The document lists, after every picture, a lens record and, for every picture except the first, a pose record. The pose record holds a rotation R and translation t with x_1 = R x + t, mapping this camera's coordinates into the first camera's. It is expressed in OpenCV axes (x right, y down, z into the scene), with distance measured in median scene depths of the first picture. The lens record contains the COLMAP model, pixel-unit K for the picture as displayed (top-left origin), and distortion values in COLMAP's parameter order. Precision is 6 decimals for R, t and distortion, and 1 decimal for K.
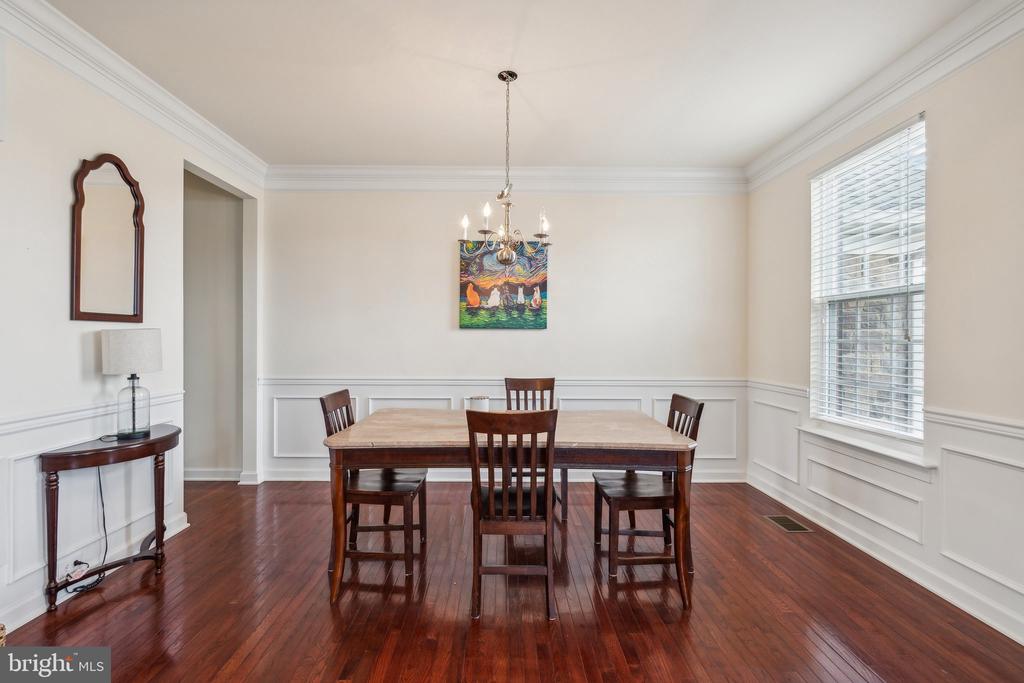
lens RADIAL K [[470.2, 0, 512.0], [0, 470.2, 341.5], [0, 0, 1]] dist [-0.002064, -0.000027]
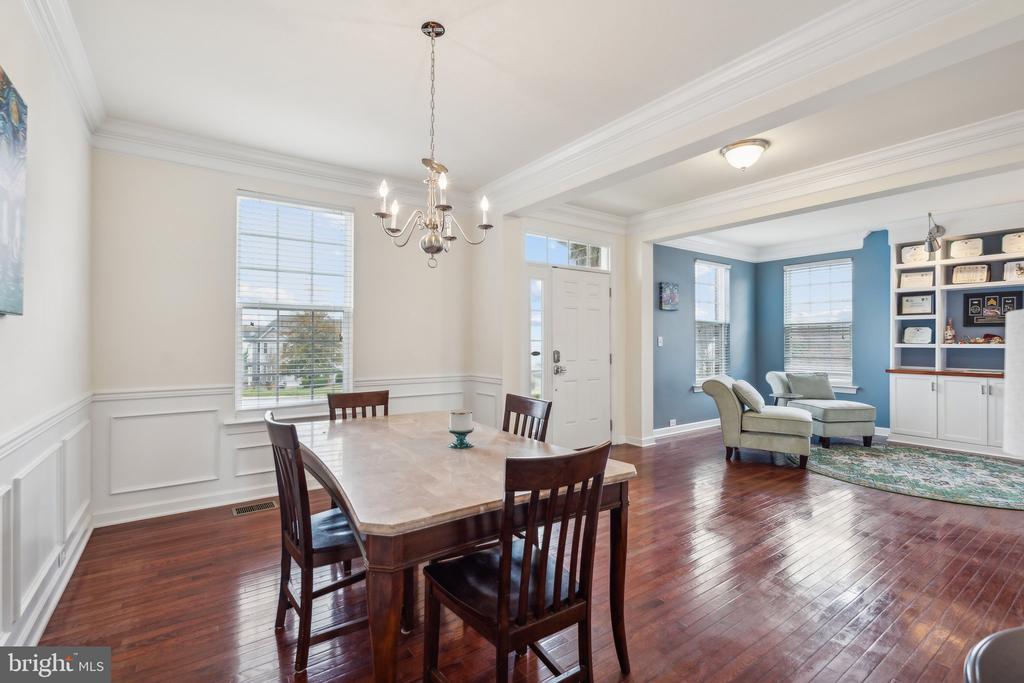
lens RADIAL K [[458.7, 0, 512.0], [0, 458.7, 341.5], [0, 0, 1]] dist [0.001281, 0.000222]
pose [[-0.569560, -0.004398, 0.821938, -0.827642], [-0.001086, 0.999989, 0.004598, -0.007633], [-0.821949, 0.001727, -0.569558, 1.450655]]
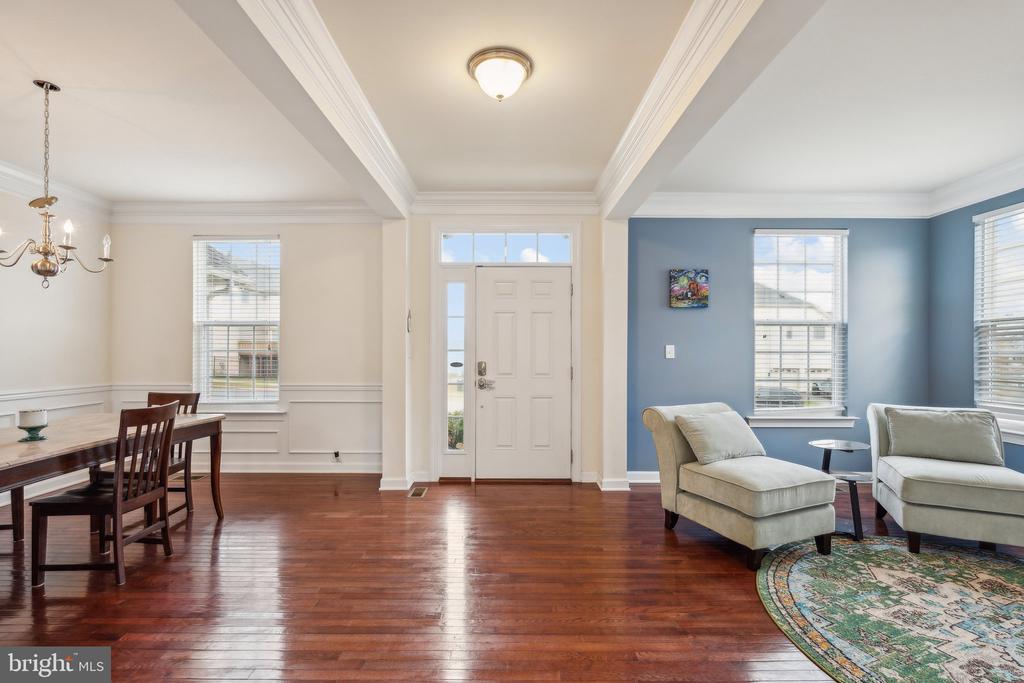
lens RADIAL K [[461.6, 0, 509.3], [0, 461.6, 352.8], [0, 0, 1]] dist [0.002610, 0.000630]
pose [[0.009764, -0.005688, 0.999936, -1.057176], [0.000567, 0.999984, 0.005682, -0.003527], [-0.999952, 0.000512, 0.009767, 0.007718]]
